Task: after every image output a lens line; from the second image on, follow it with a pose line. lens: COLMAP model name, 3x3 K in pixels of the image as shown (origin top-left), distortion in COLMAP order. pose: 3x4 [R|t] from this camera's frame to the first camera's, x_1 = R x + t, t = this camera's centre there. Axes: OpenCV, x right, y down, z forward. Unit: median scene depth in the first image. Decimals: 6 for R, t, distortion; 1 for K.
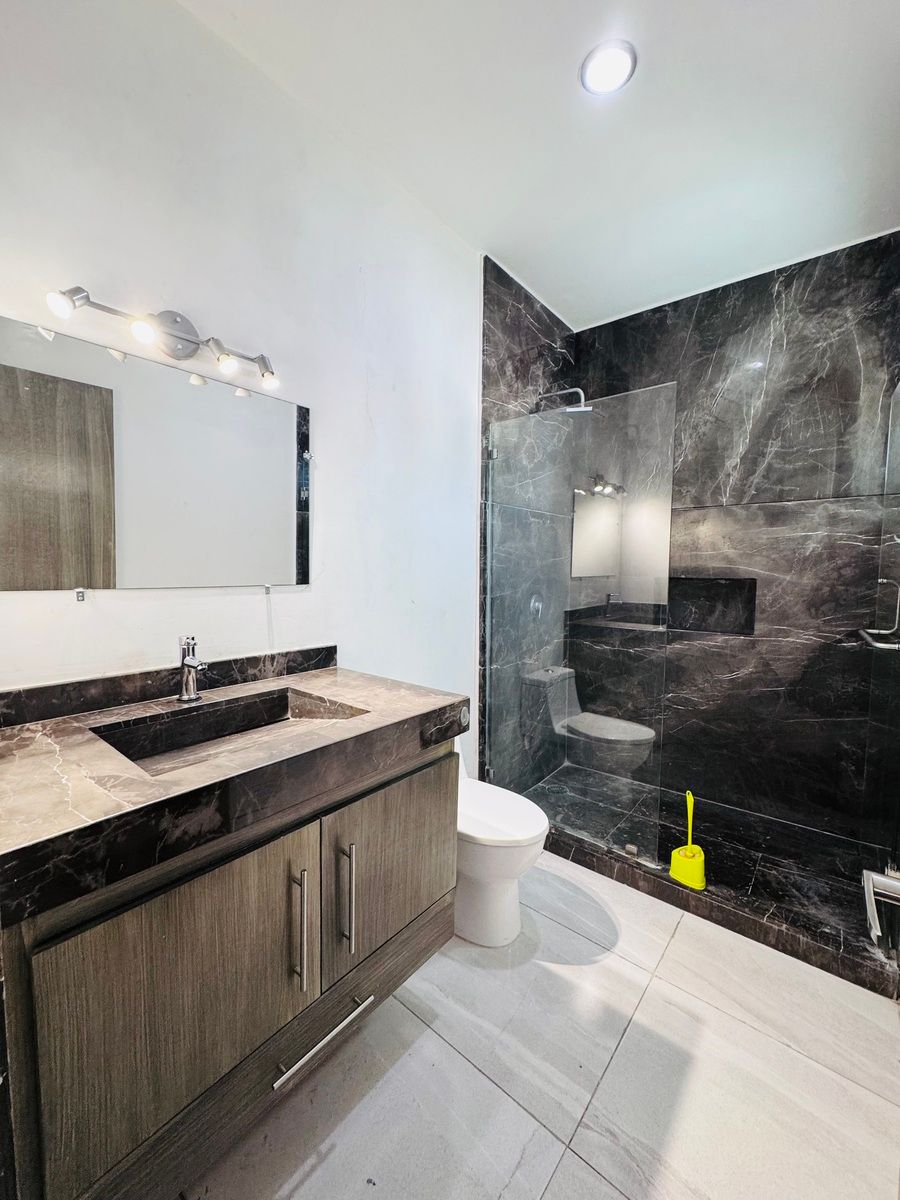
lens RADIAL K [[476.7, 0, 452.4], [0, 476.7, 593.3], [0, 0, 1]] dist [-0.002847, 0.001103]
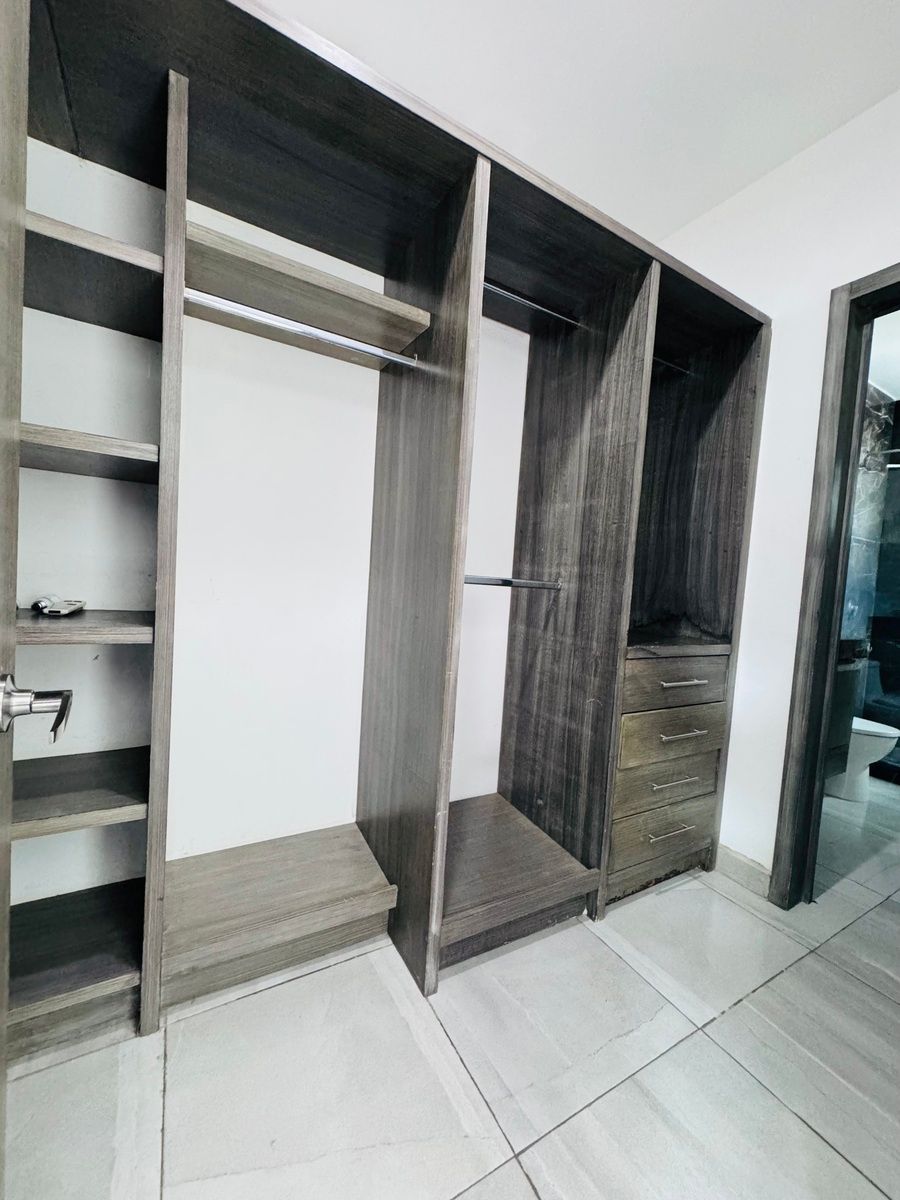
lens RADIAL K [[476.7, 0, 450.5], [0, 476.7, 598.9], [0, 0, 1]] dist [-0.002847, 0.001103]
pose [[0.934878, 0.071895, -0.347612, -0.410272], [-0.082945, 0.996409, -0.016989, 0.117086], [0.345143, 0.044715, 0.937484, -0.640931]]
